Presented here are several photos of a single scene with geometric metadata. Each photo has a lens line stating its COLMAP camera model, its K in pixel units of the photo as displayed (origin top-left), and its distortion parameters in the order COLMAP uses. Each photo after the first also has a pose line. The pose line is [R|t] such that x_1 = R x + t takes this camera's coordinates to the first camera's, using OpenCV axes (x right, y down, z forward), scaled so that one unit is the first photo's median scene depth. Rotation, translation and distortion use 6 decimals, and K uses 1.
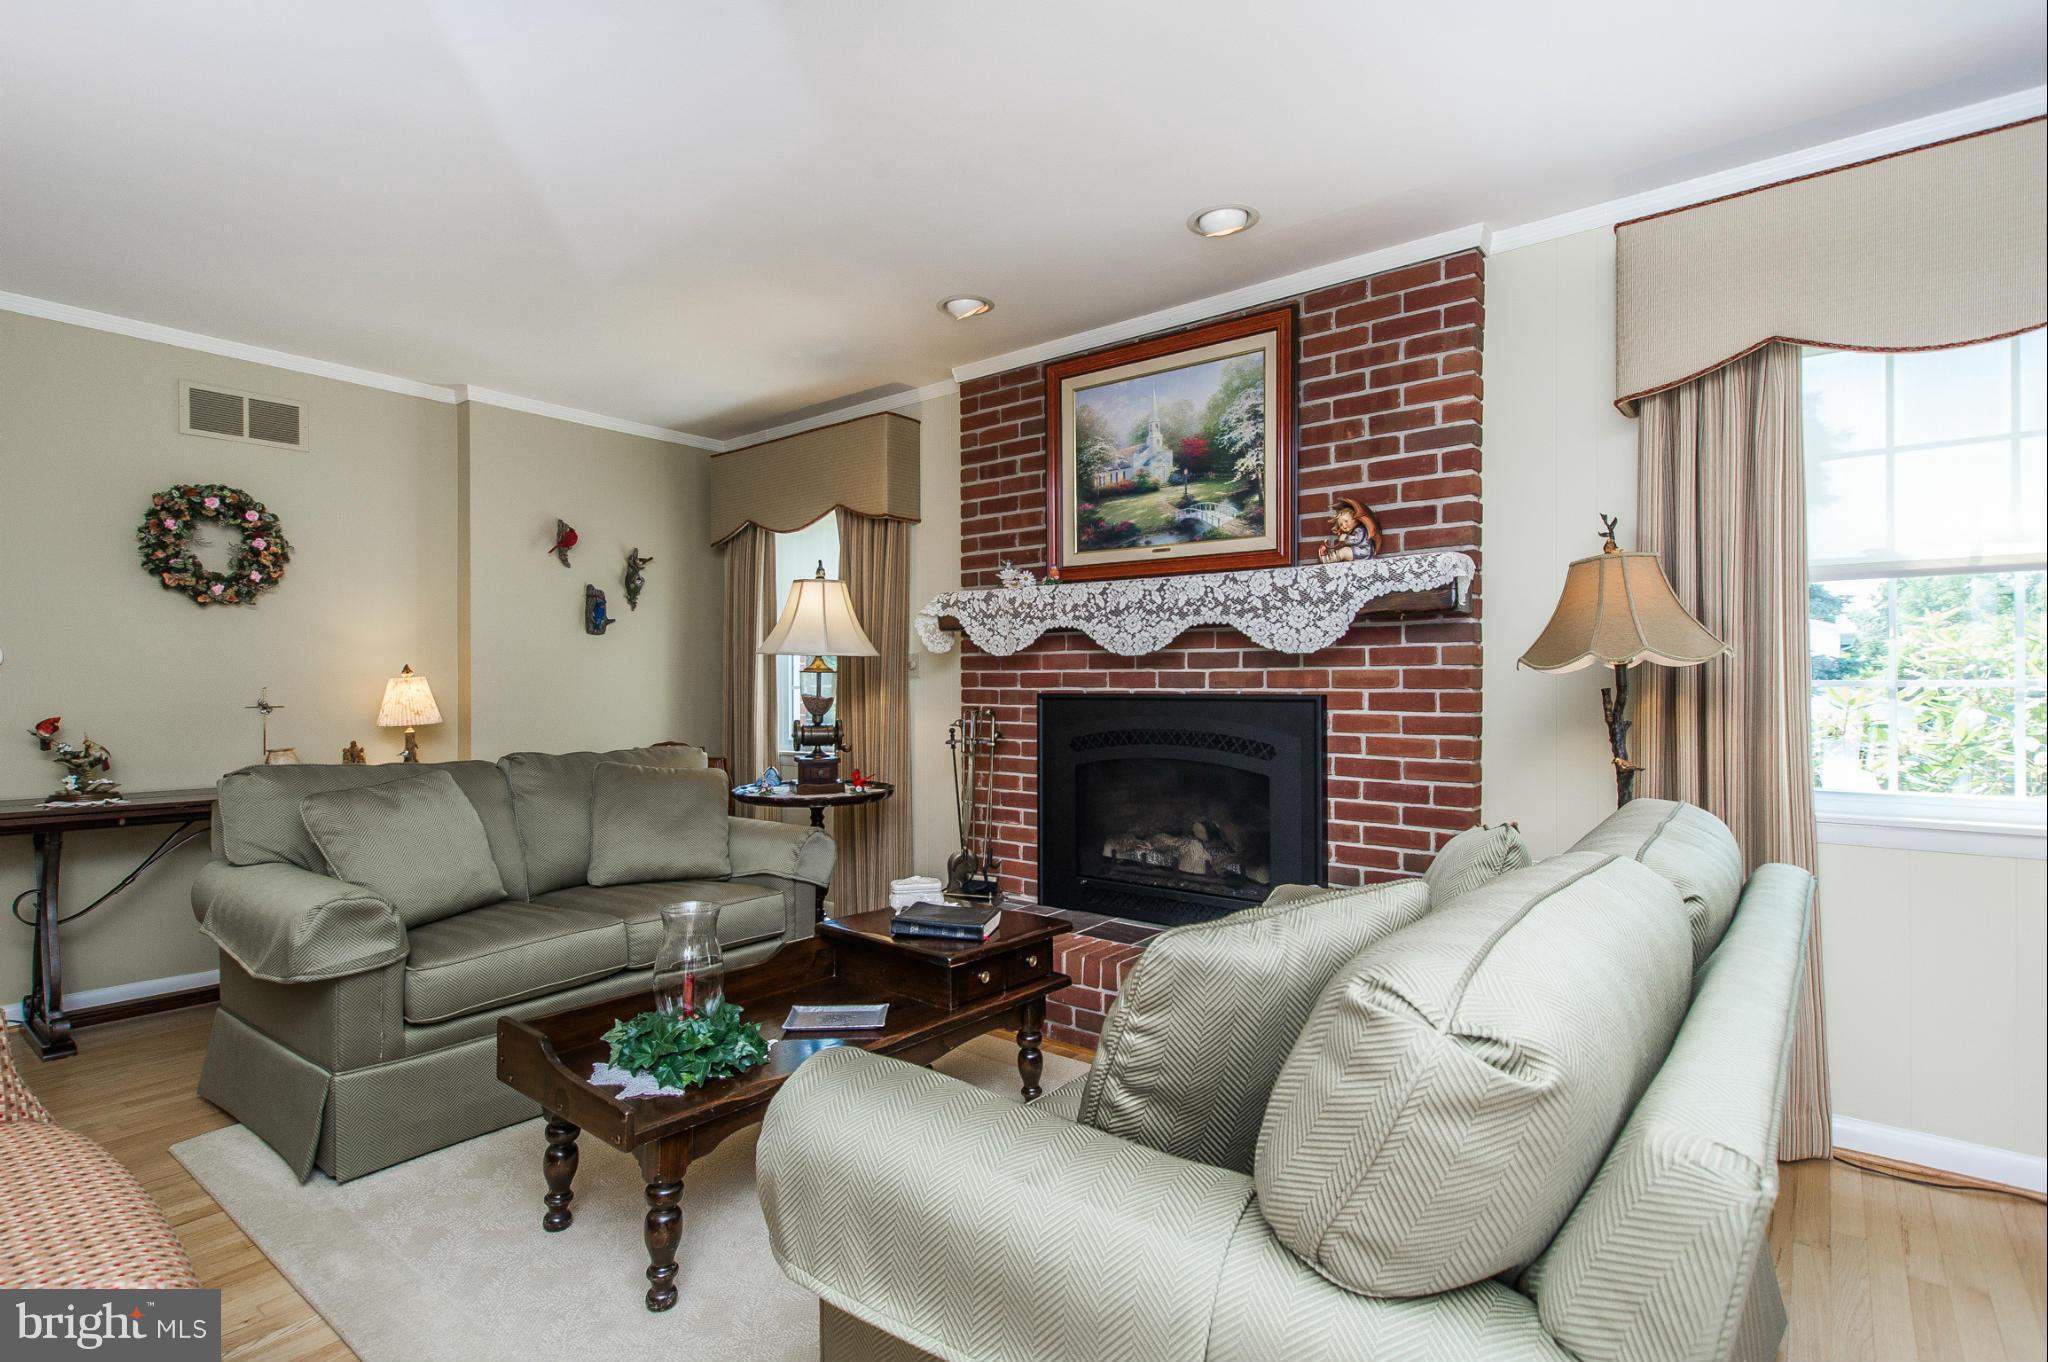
lens RADIAL K [[989.9, 0, 1018.6], [0, 989.9, 688.8], [0, 0, 1]] dist [0.025494, 0.000147]
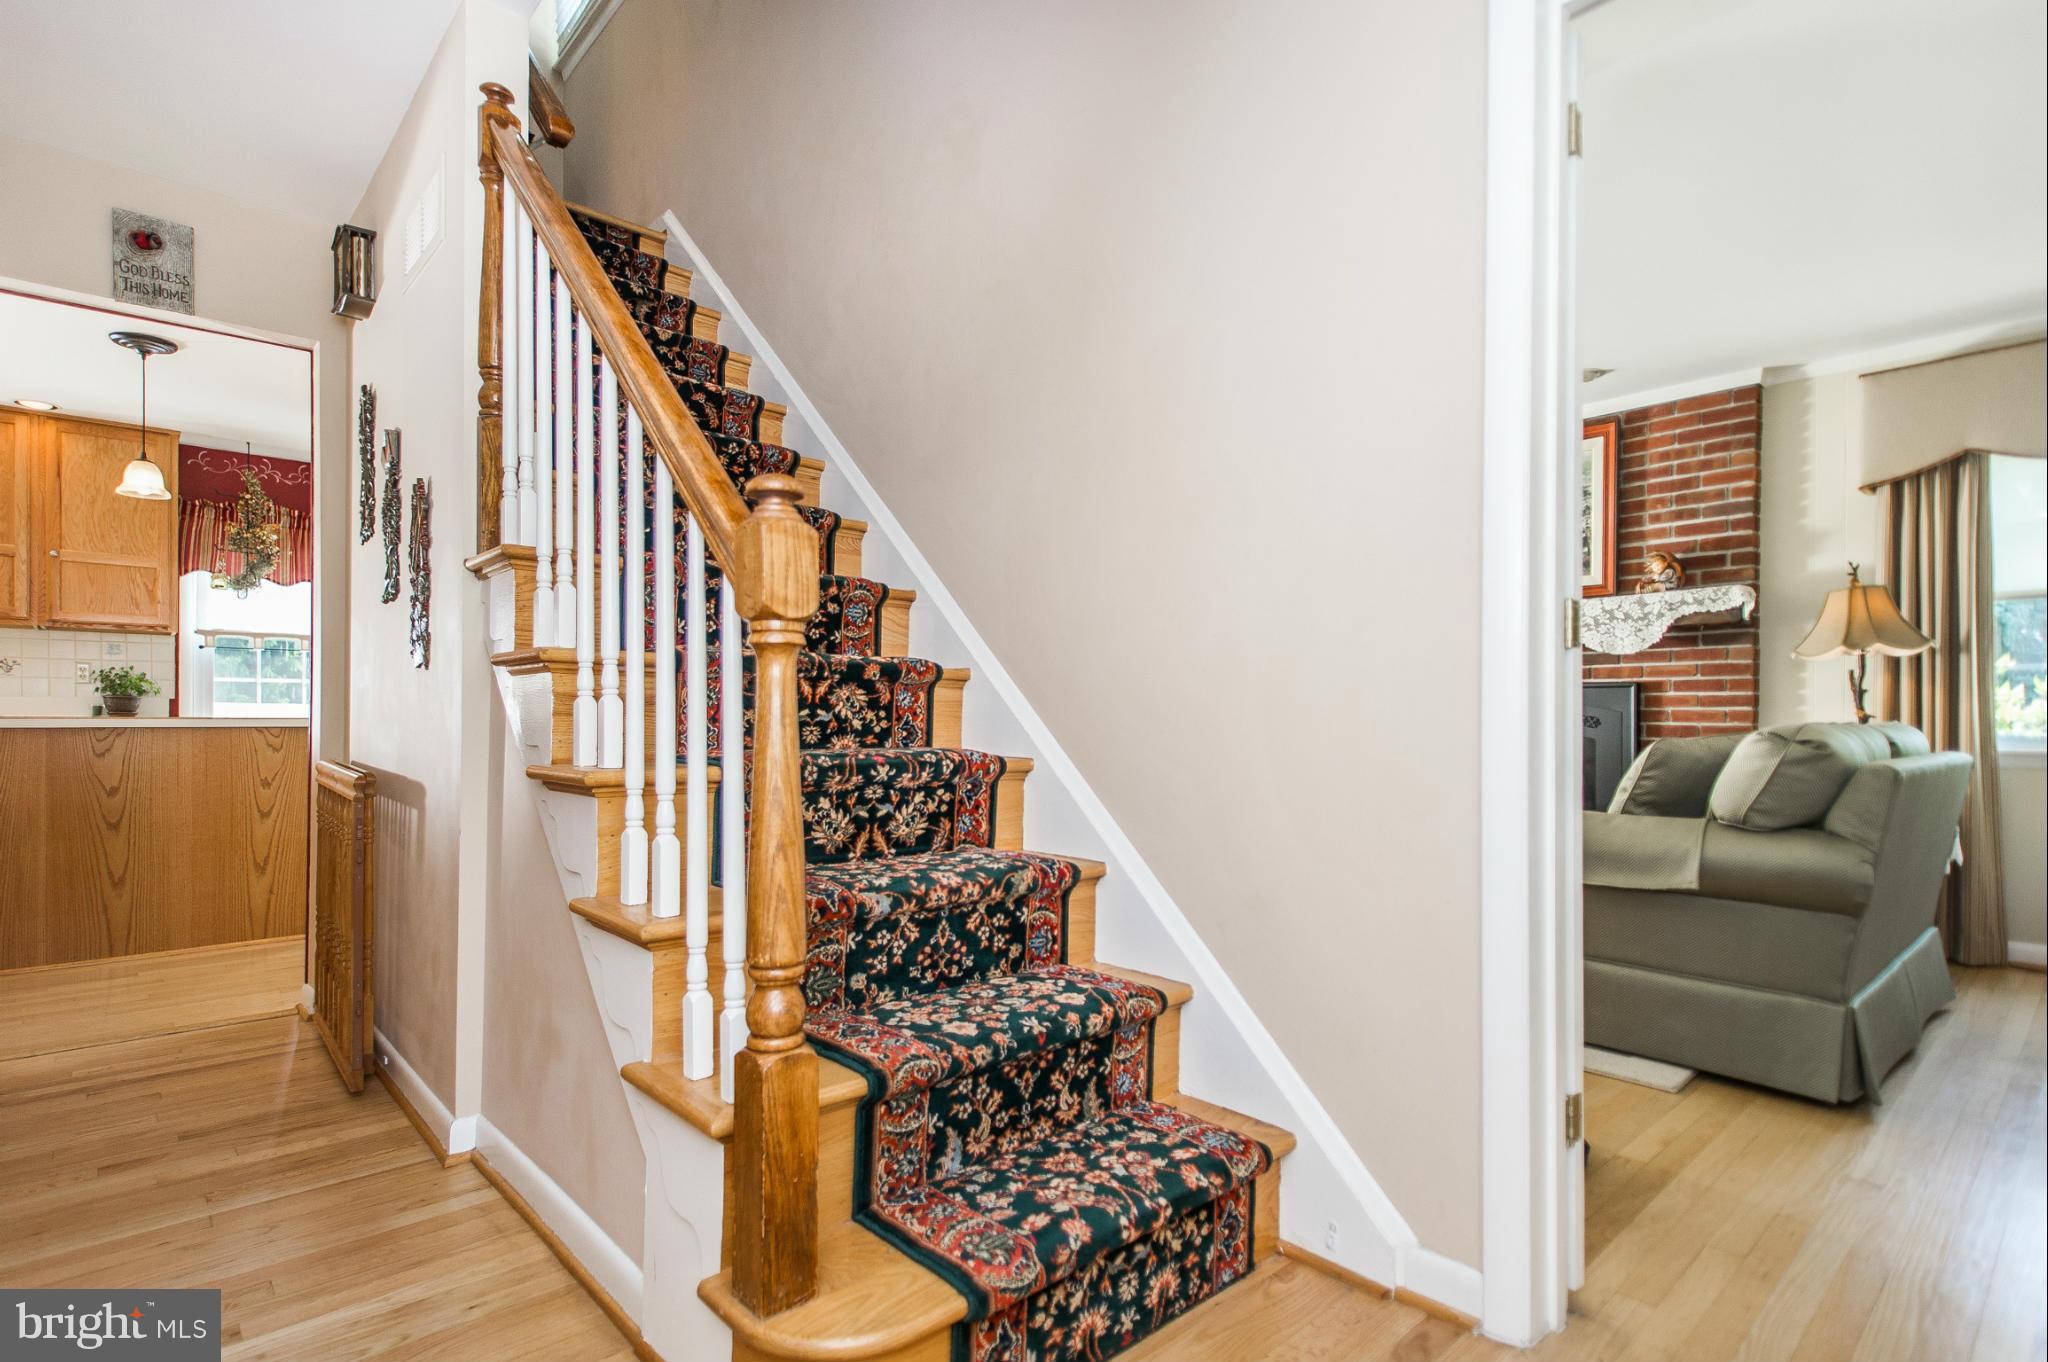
lens RADIAL K [[1012.8, 0, 1016.2], [0, 1012.8, 730.7], [0, 0, 1]] dist [0.002597, 0.000308]
pose [[0.988013, 0.007506, -0.154186, -0.378908], [-0.006978, 0.999968, 0.003967, 0.078576], [0.154210, -0.002844, 0.988034, -0.639217]]
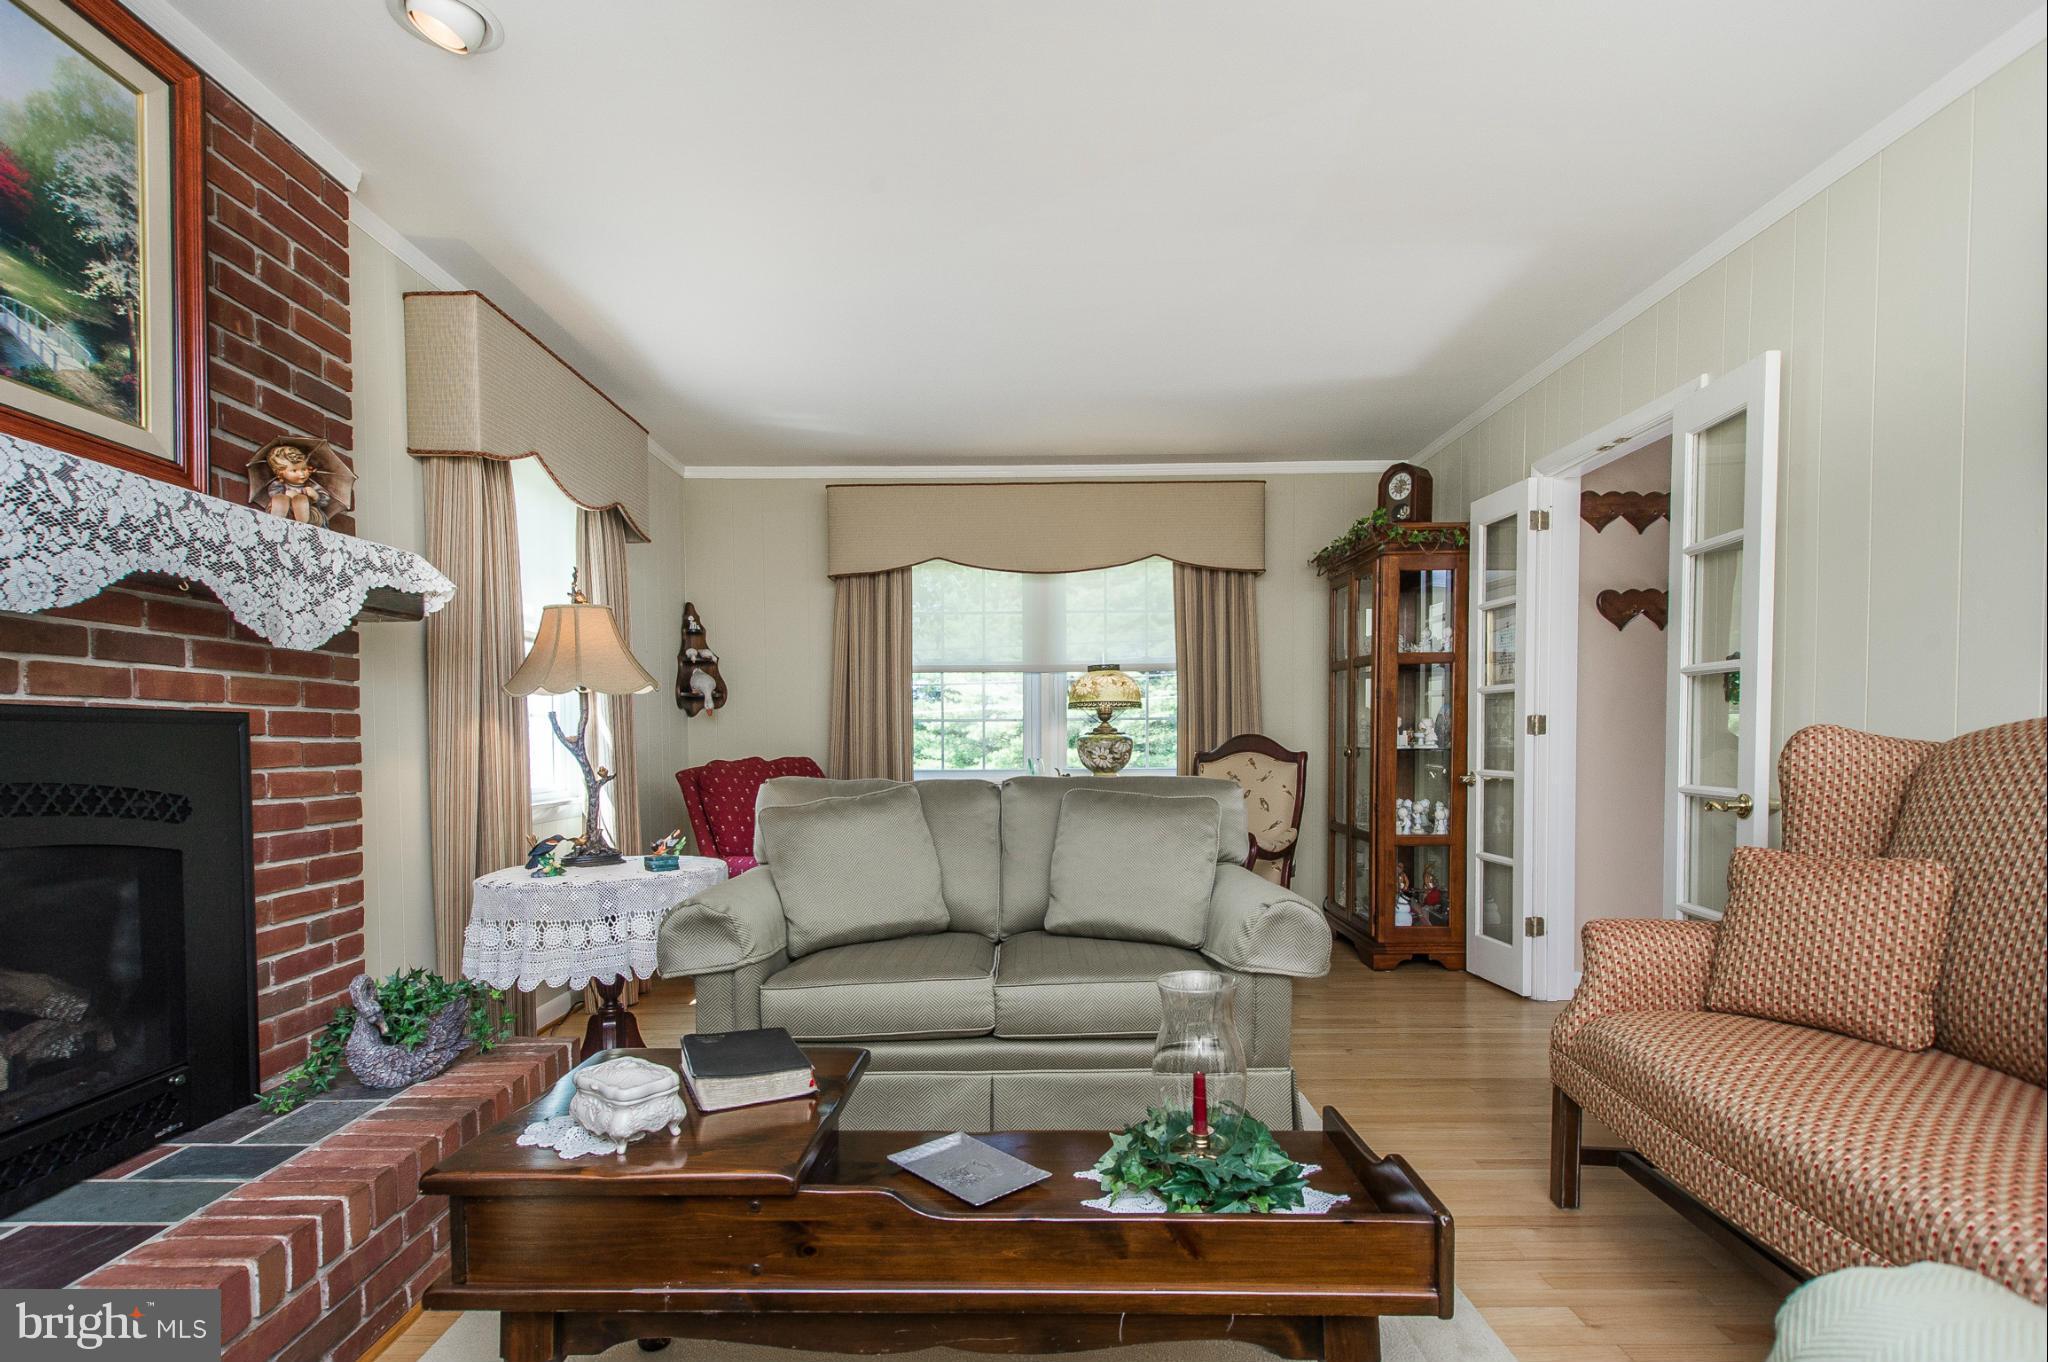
lens RADIAL K [[1012.8, 0, 1016.2], [0, 1012.8, 730.7], [0, 0, 1]] dist [0.002597, 0.000308]
pose [[-0.627331, 0.005950, 0.778730, -0.545781], [0.003101, 0.999982, -0.005142, 0.023422], [-0.778746, -0.000811, -0.627338, 1.044454]]
